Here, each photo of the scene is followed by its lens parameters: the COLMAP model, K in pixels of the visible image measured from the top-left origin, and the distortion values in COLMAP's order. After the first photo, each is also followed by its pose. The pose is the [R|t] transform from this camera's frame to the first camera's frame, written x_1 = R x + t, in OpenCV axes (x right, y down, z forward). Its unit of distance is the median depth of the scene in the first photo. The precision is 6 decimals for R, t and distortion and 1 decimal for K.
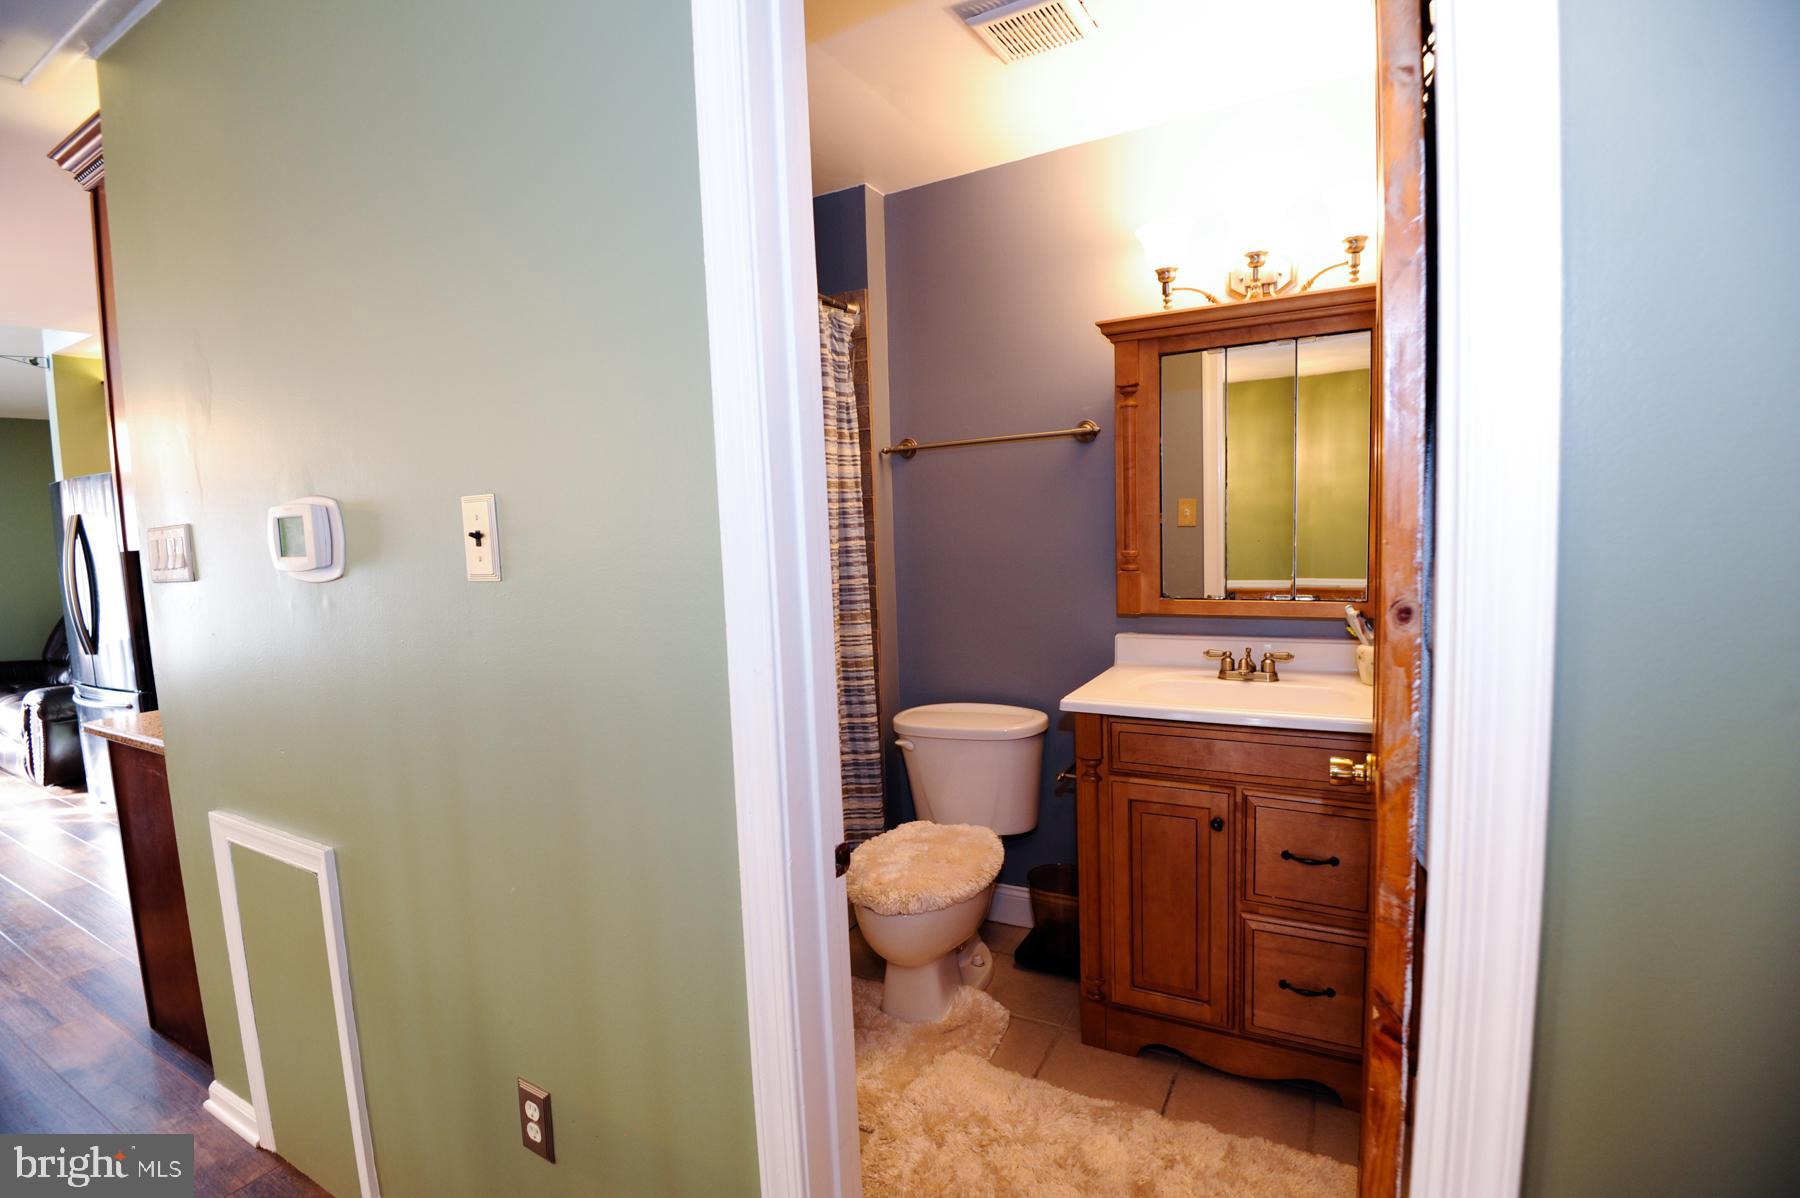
lens RADIAL K [[825.3, 0, 903.0], [0, 825.3, 605.6], [0, 0, 1]] dist [-0.019554, -0.016890]
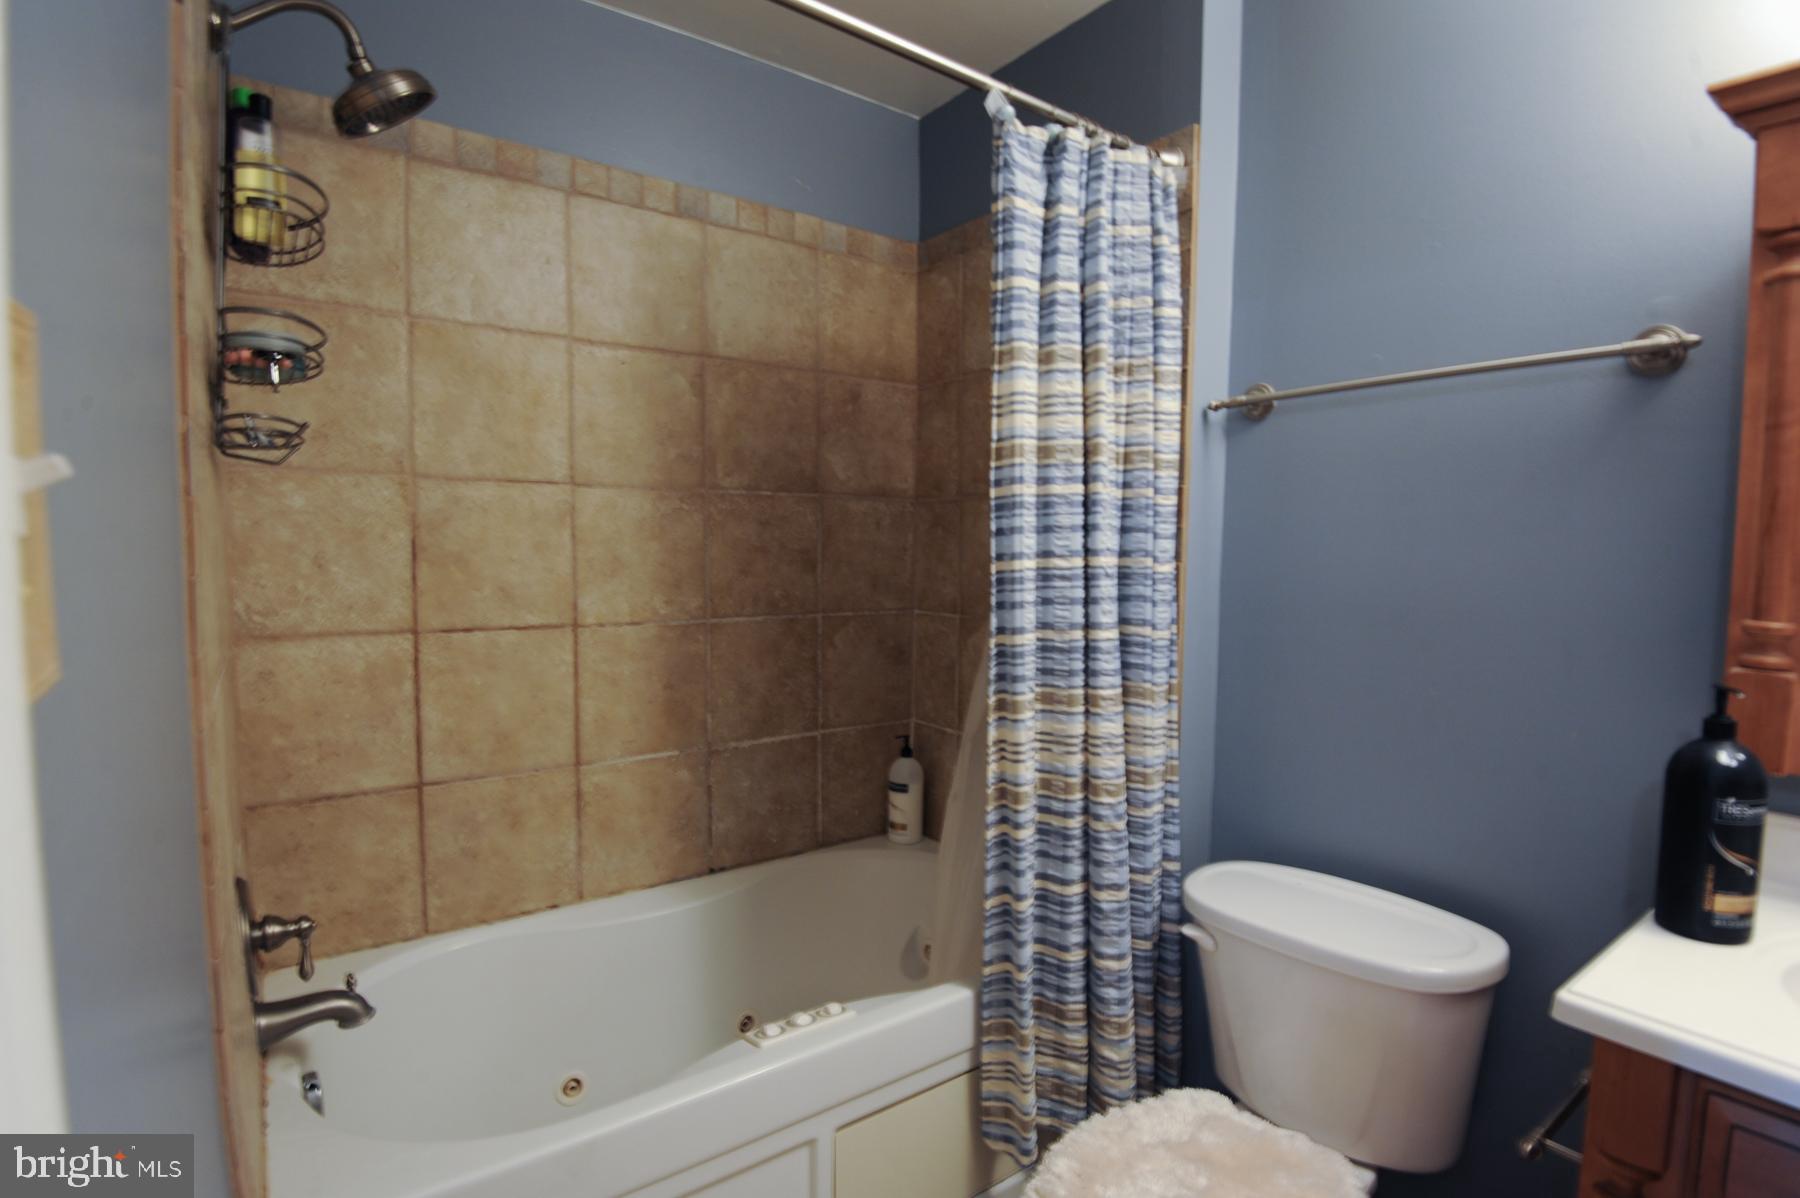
lens RADIAL K [[899.4, 0, 902.6], [0, 899.4, 606.5], [0, 0, 1]] dist [-0.015392, -0.013485]
pose [[0.906811, 0.073391, -0.415099, 0.064413], [-0.078781, 0.996883, 0.004149, -0.043582], [0.414109, 0.028940, 0.909767, 0.442045]]
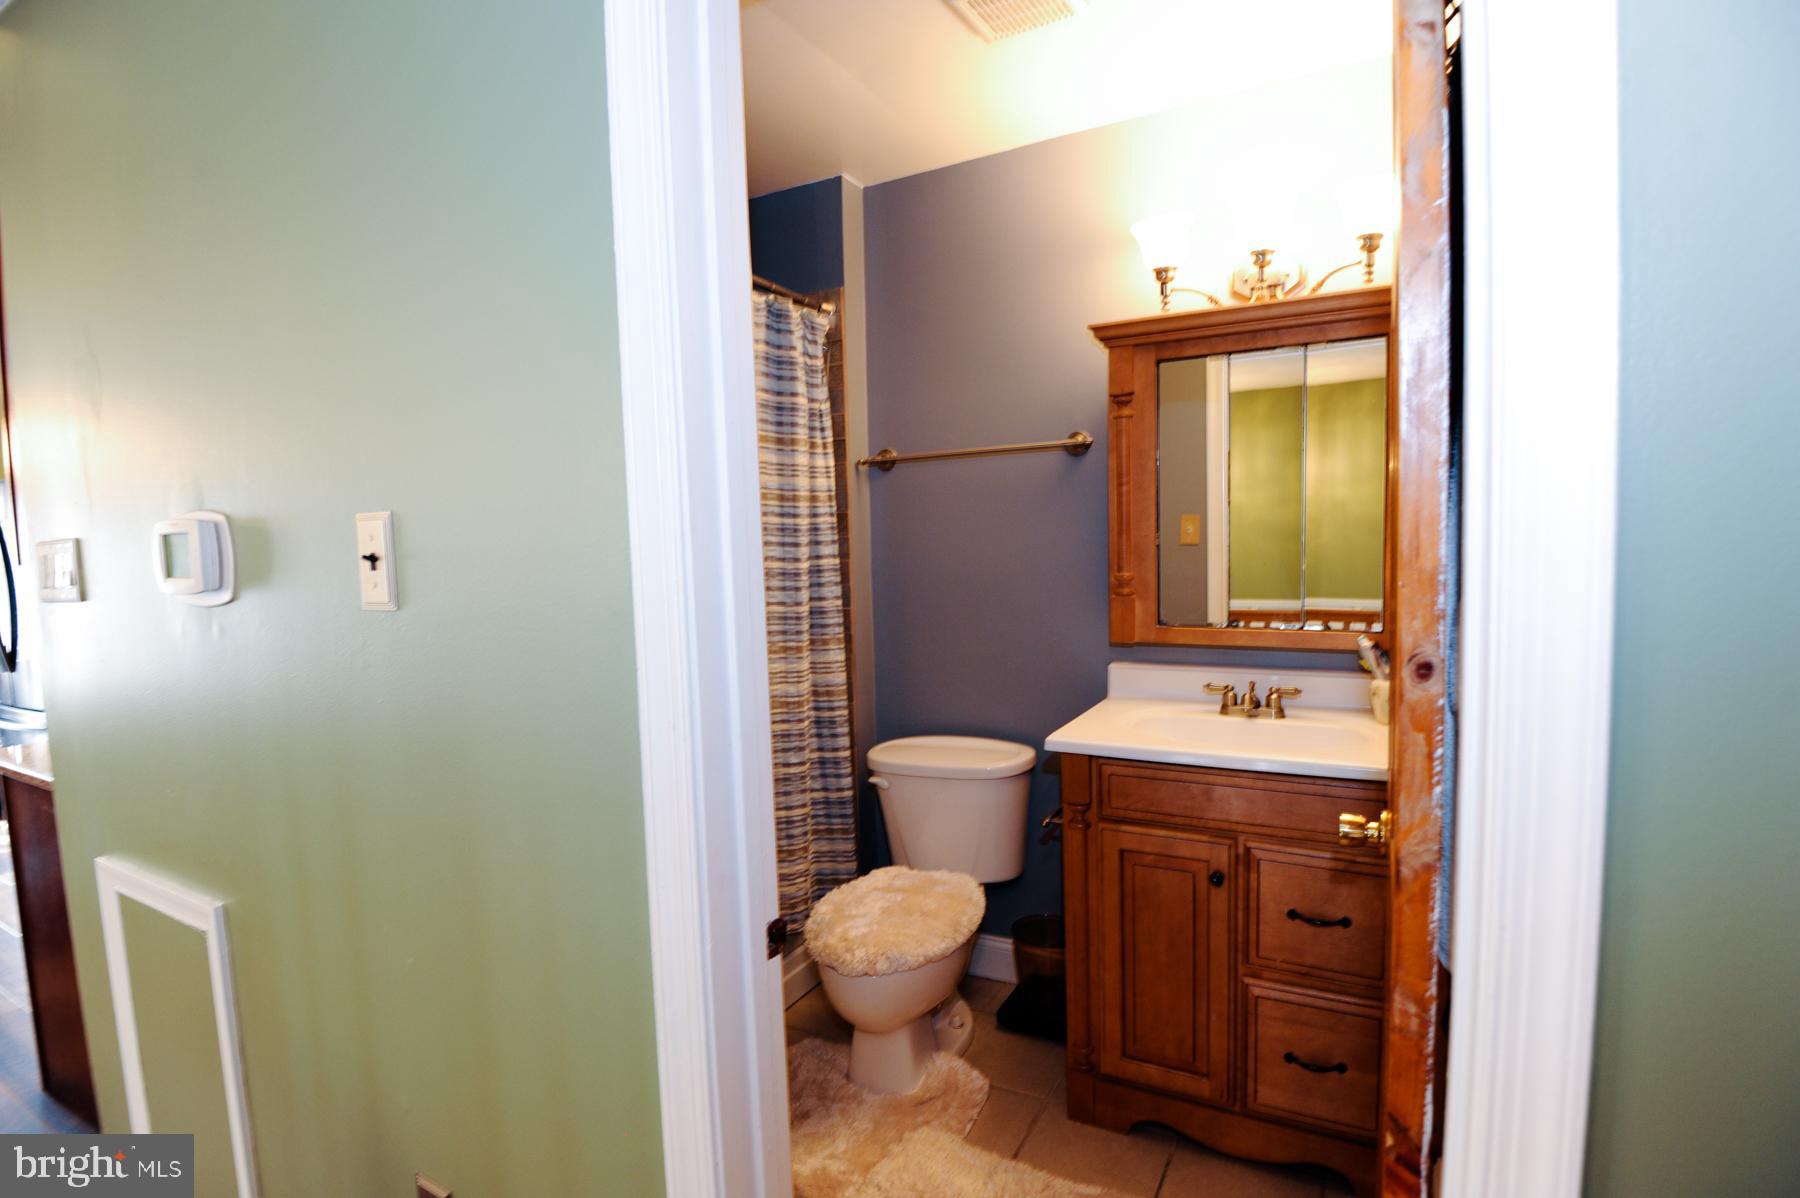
lens RADIAL K [[865.6, 0, 903.4], [0, 865.6, 606.4], [0, 0, 1]] dist [-0.017156, -0.015311]
pose [[0.999951, 0.007659, 0.006239, 0.025529], [-0.007555, 0.999833, -0.016632, -0.012766], [-0.006365, 0.016584, 0.999842, 0.042424]]
